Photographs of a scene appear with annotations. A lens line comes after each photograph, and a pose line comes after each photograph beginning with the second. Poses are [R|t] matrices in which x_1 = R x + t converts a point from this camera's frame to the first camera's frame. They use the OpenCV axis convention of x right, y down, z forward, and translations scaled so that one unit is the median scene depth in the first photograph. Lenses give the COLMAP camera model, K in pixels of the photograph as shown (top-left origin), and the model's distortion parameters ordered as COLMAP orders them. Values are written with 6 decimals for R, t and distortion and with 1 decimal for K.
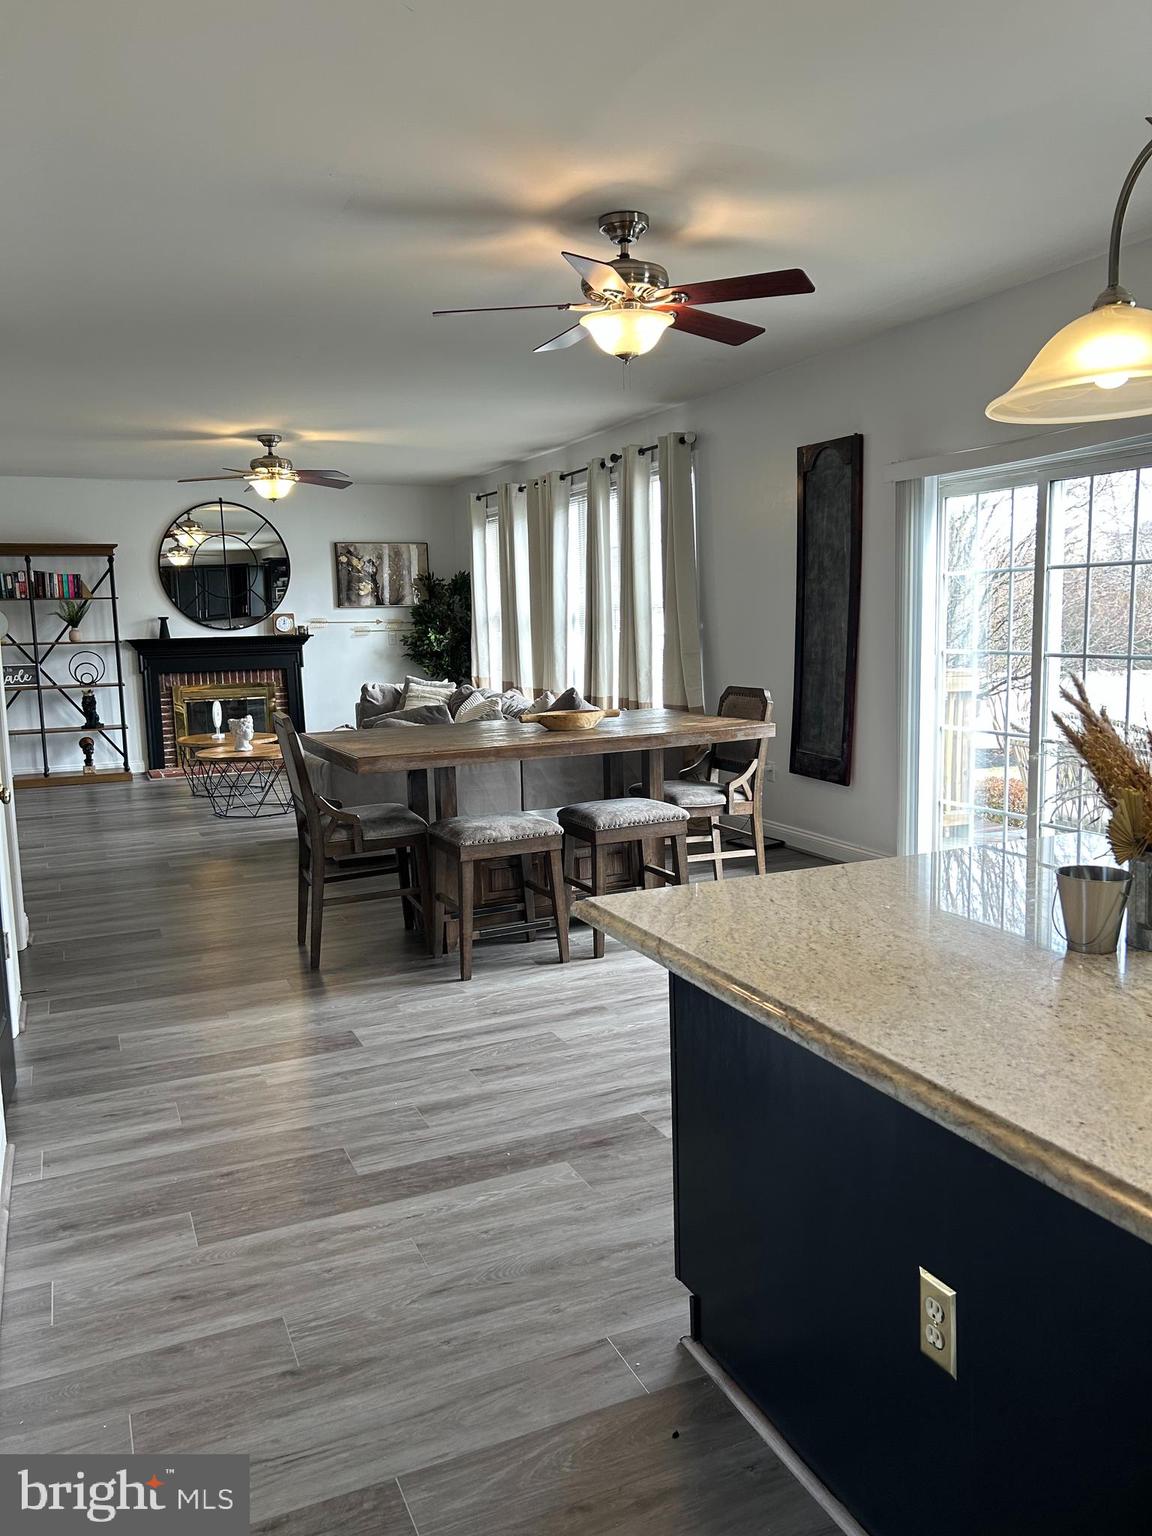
lens RADIAL K [[1162.5, 0, 576.0], [0, 1162.5, 768.0], [0, 0, 1]] dist [0.097864, -0.157558]
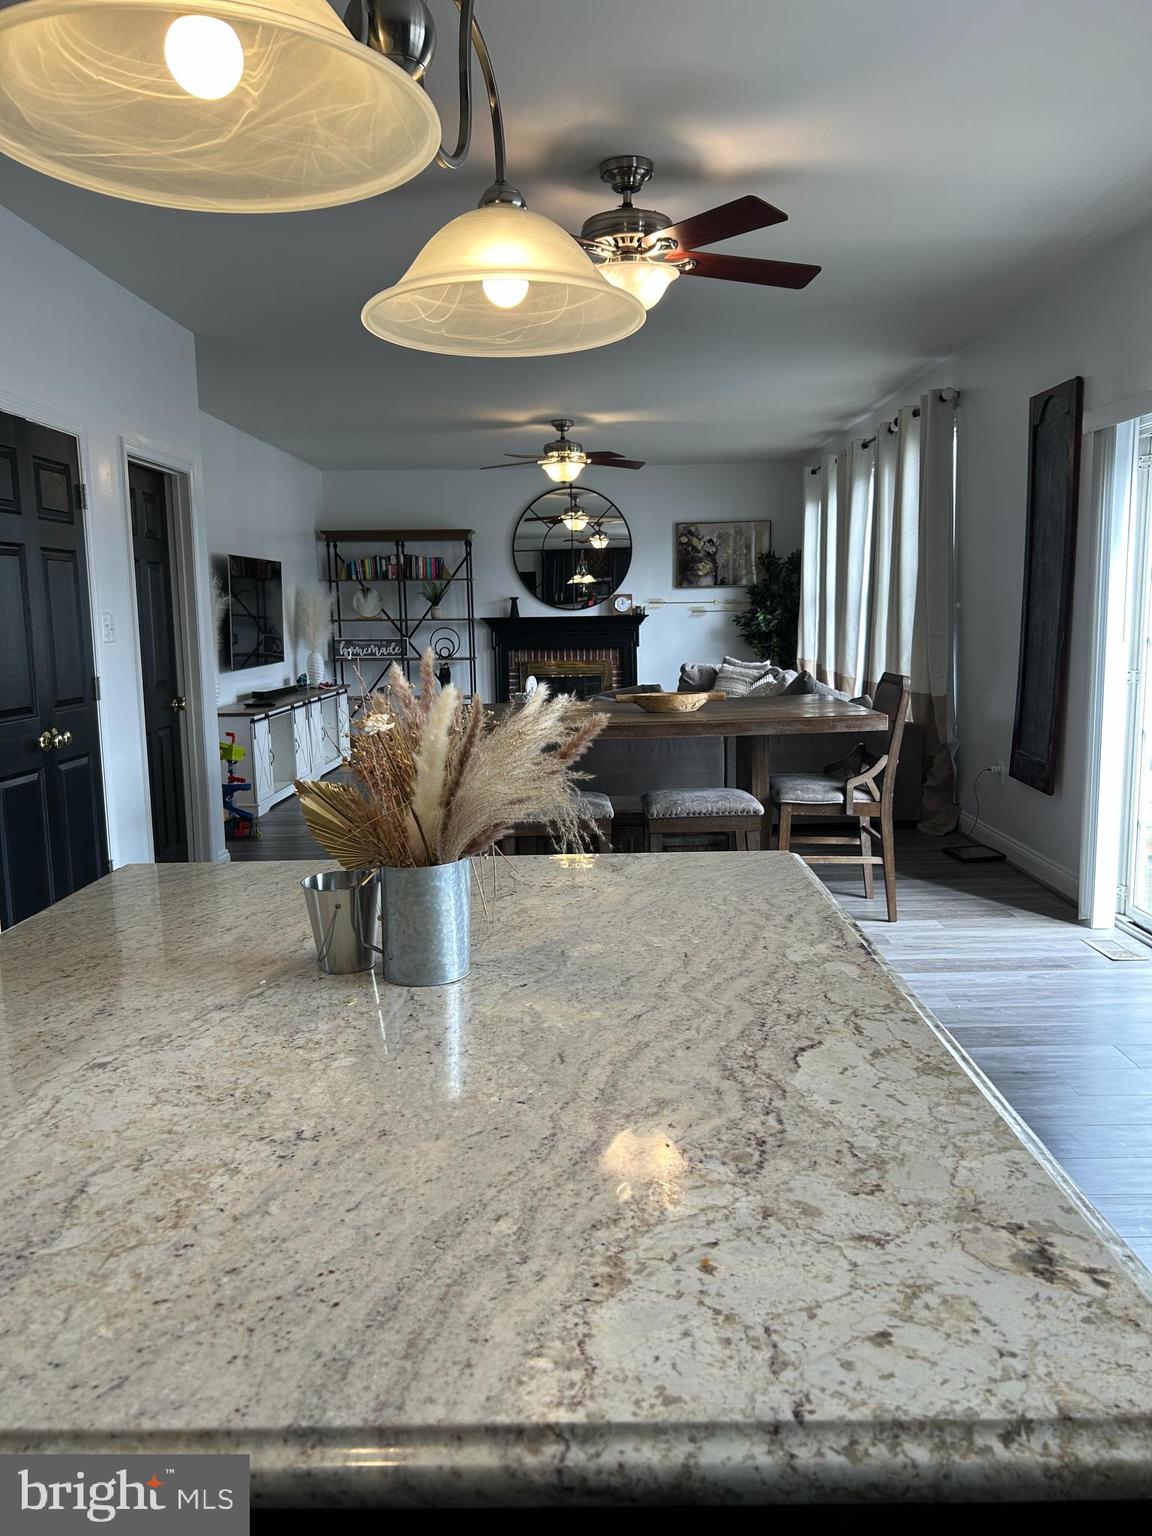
lens RADIAL K [[1163.2, 0, 585.8], [0, 1163.2, 771.8], [0, 0, 1]] dist [0.111436, -0.160989]
pose [[0.913694, 0.066429, -0.400938, 0.154452], [-0.059356, 0.997784, 0.030052, -0.004230], [0.402046, -0.003660, 0.915612, 0.045736]]
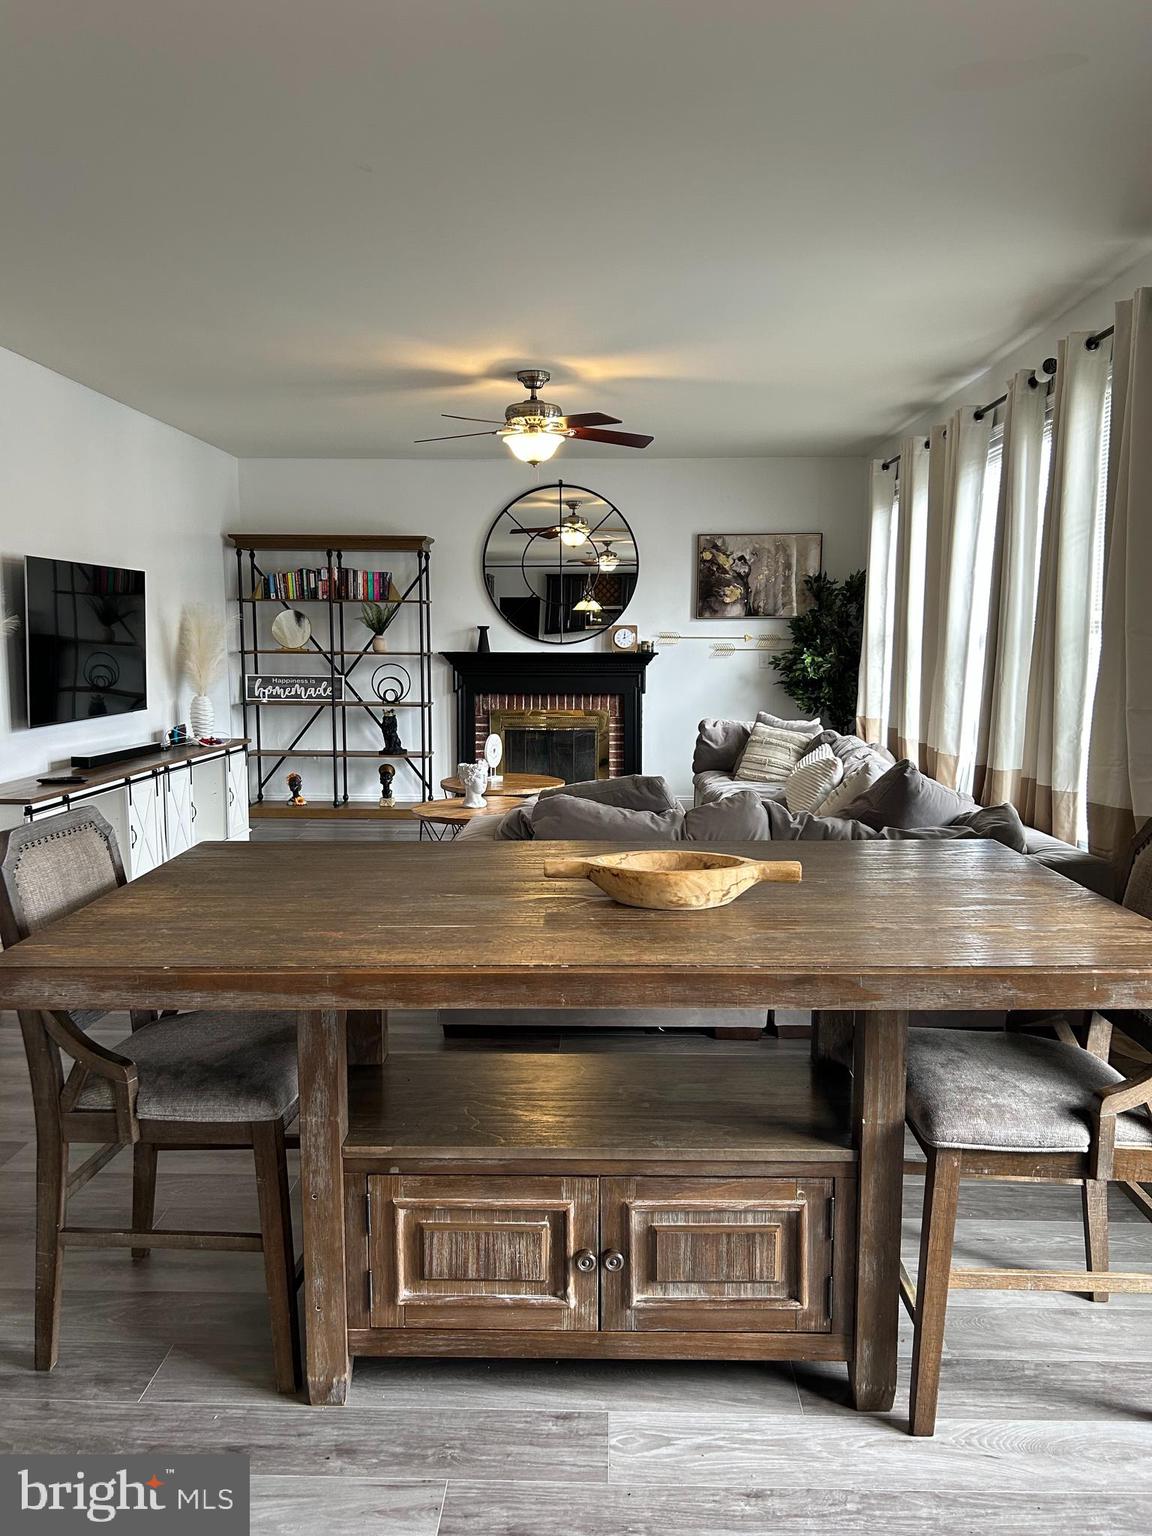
lens RADIAL K [[1162.5, 0, 576.0], [0, 1162.5, 768.0], [0, 0, 1]] dist [0.097864, -0.157558]
pose [[0.902401, 0.076957, -0.423968, 0.065772], [-0.082836, 0.996553, 0.004579, -0.038842], [0.422859, 0.030988, 0.905665, 0.296286]]
